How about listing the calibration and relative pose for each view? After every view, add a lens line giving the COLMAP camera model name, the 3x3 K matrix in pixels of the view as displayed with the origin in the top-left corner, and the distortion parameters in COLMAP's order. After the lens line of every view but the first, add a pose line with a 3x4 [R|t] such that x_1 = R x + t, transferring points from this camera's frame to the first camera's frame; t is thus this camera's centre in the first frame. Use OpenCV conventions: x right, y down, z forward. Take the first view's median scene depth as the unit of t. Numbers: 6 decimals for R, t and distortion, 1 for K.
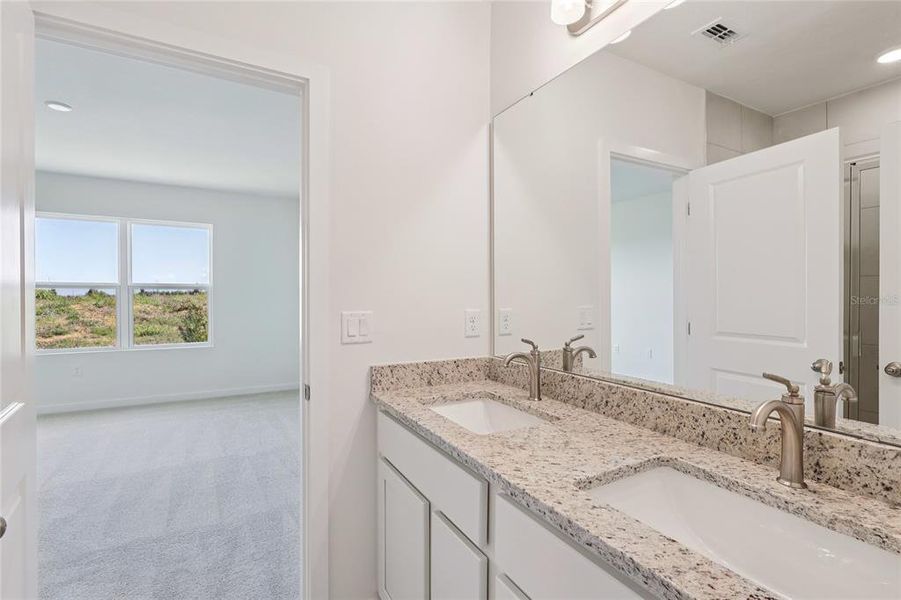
lens RADIAL K [[410.5, 0, 458.3], [0, 410.5, 294.2], [0, 0, 1]] dist [-0.002137, 0.000186]
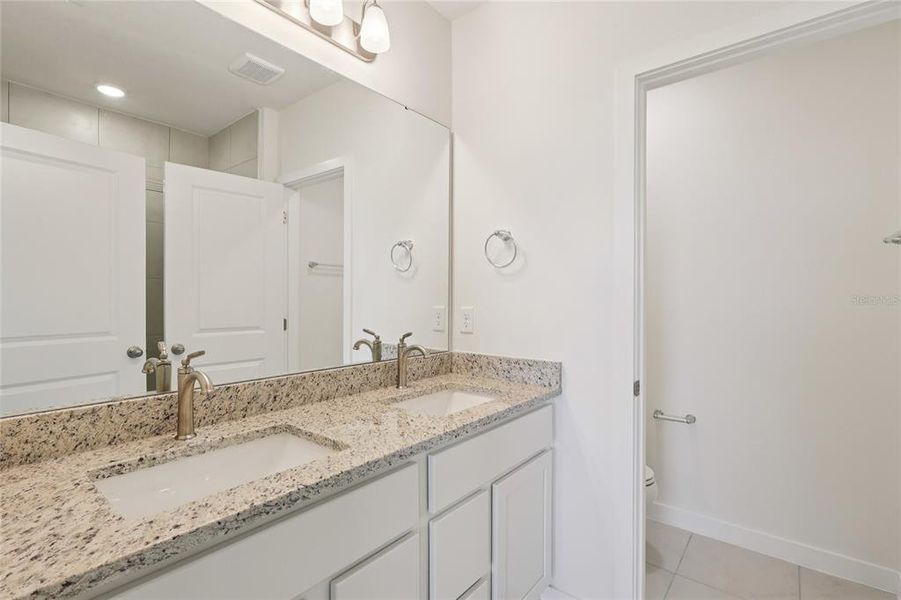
lens RADIAL K [[410.5, 0, 457.9], [0, 410.5, 301.3], [0, 0, 1]] dist [-0.002137, 0.000186]
pose [[-0.351820, -0.012154, 0.935989, -0.689751], [-0.007498, 0.999920, 0.010166, 0.016352], [-0.936038, -0.003442, -0.351883, 0.895350]]
